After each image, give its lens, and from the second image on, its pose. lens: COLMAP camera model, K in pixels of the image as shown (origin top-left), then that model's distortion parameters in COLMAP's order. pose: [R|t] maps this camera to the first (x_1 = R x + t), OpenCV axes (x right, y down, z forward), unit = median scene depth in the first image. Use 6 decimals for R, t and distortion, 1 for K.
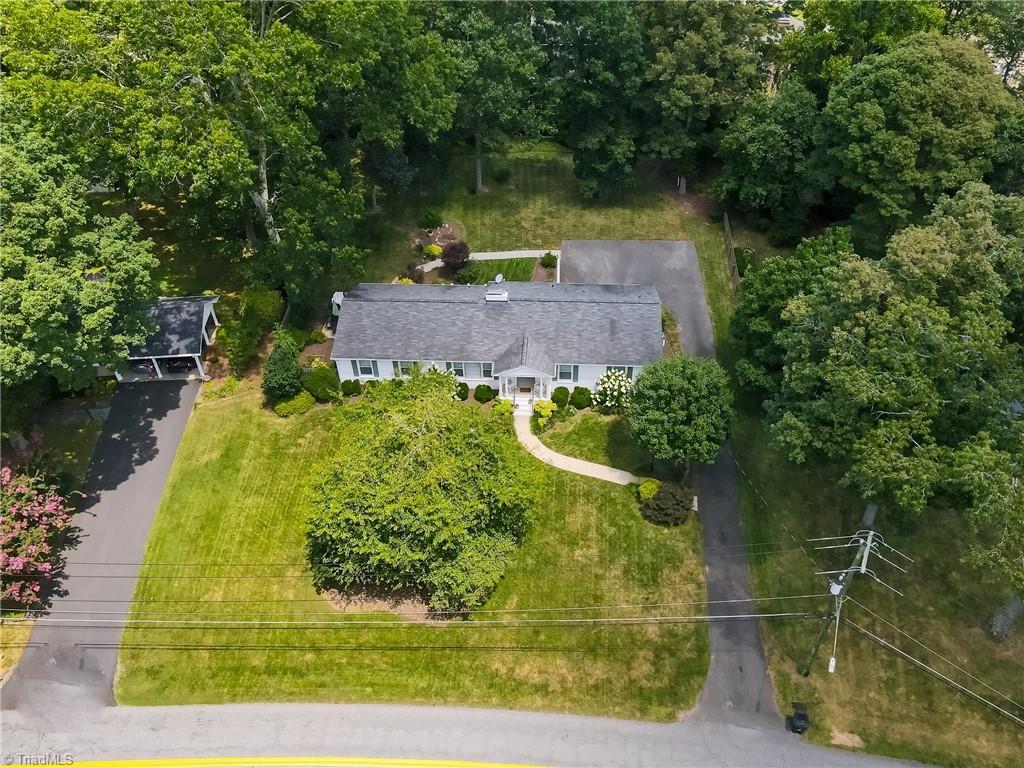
lens RADIAL K [[814.2, 0, 534.6], [0, 814.2, 353.7], [0, 0, 1]] dist [0.004068, 0.003583]
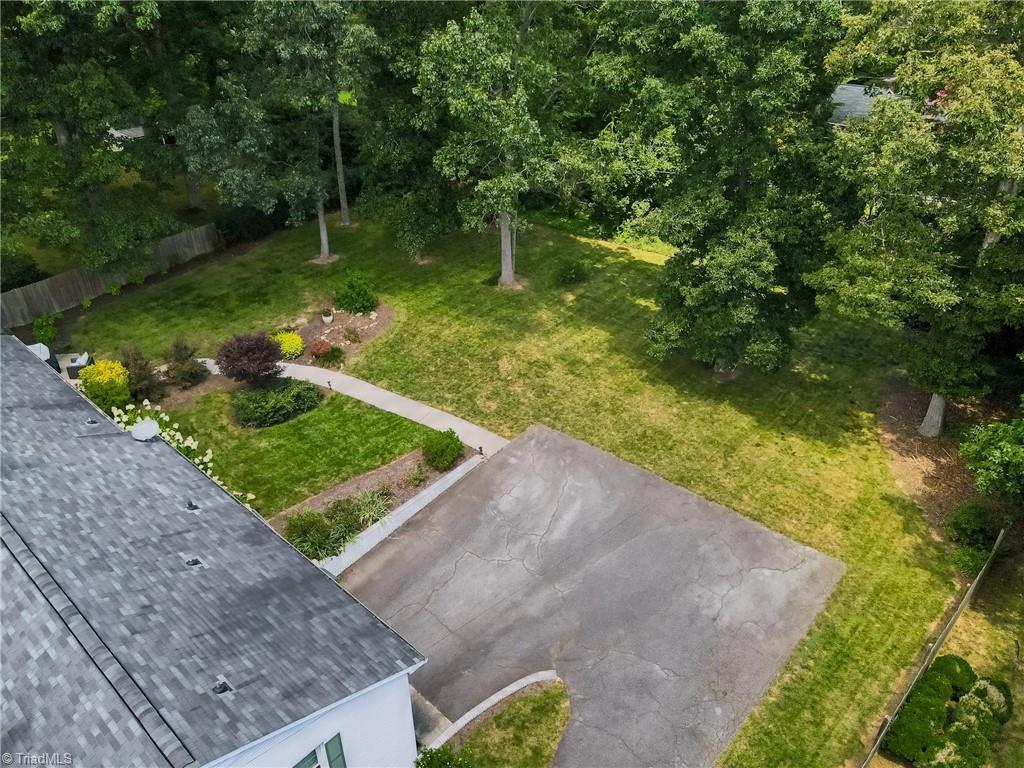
lens RADIAL K [[753.1, 0, 512.9], [0, 753.1, 385.8], [0, 0, 1]] dist [-0.001983, 0.027527]
pose [[0.772400, 0.338265, -0.537564, 0.302767], [-0.400652, 0.916230, 0.000865, -0.198755], [0.492825, 0.214709, 0.843222, 0.849480]]
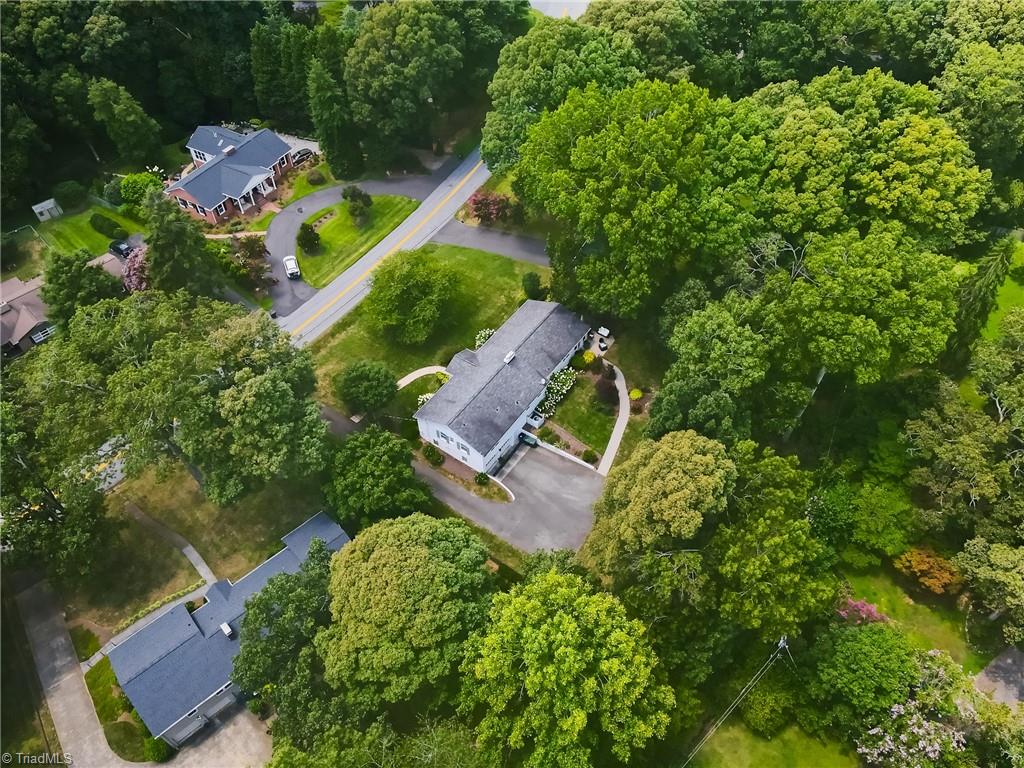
lens RADIAL K [[753.1, 0, 506.6], [0, 753.1, 379.1], [0, 0, 1]] dist [-0.001983, 0.027527]
pose [[-0.530301, 0.650538, -0.543673, 0.797872], [-0.518141, 0.258888, 0.815173, -1.278178], [0.671052, 0.713986, 0.199782, 0.741310]]
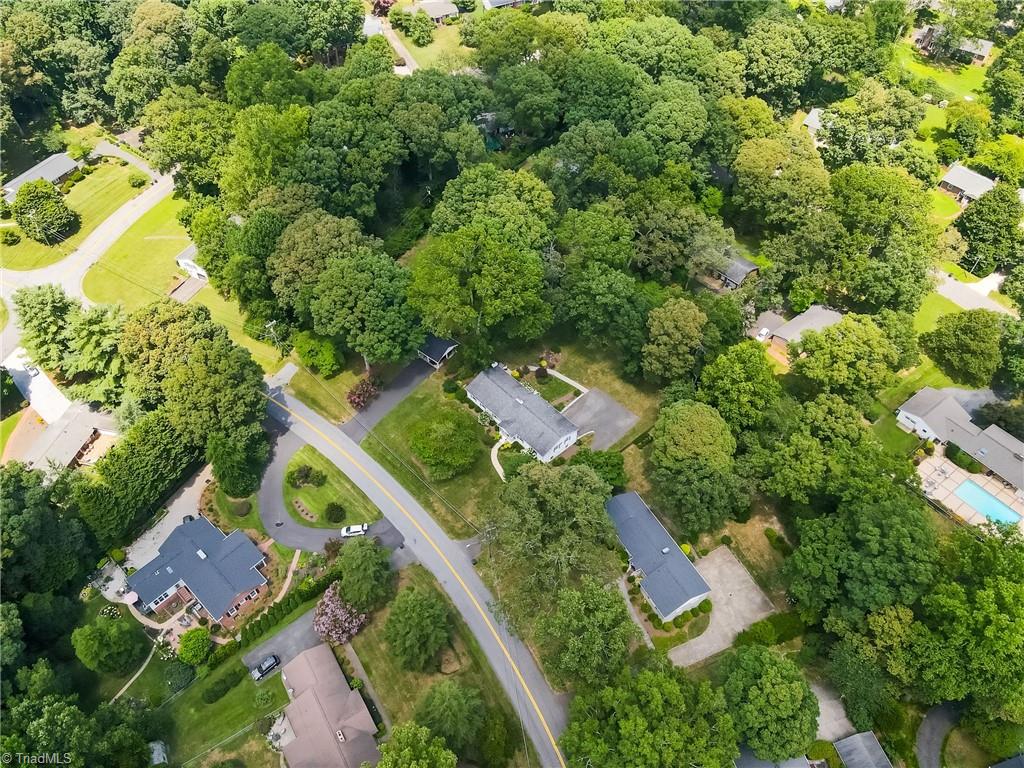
lens RADIAL K [[753.1, 0, 515.4], [0, 753.1, 382.8], [0, 0, 1]] dist [-0.001983, 0.027527]
pose [[0.708759, 0.537222, -0.457224, 1.081427], [-0.441400, 0.843299, 0.306615, -0.903340], [0.550297, -0.015497, 0.834825, -1.133964]]
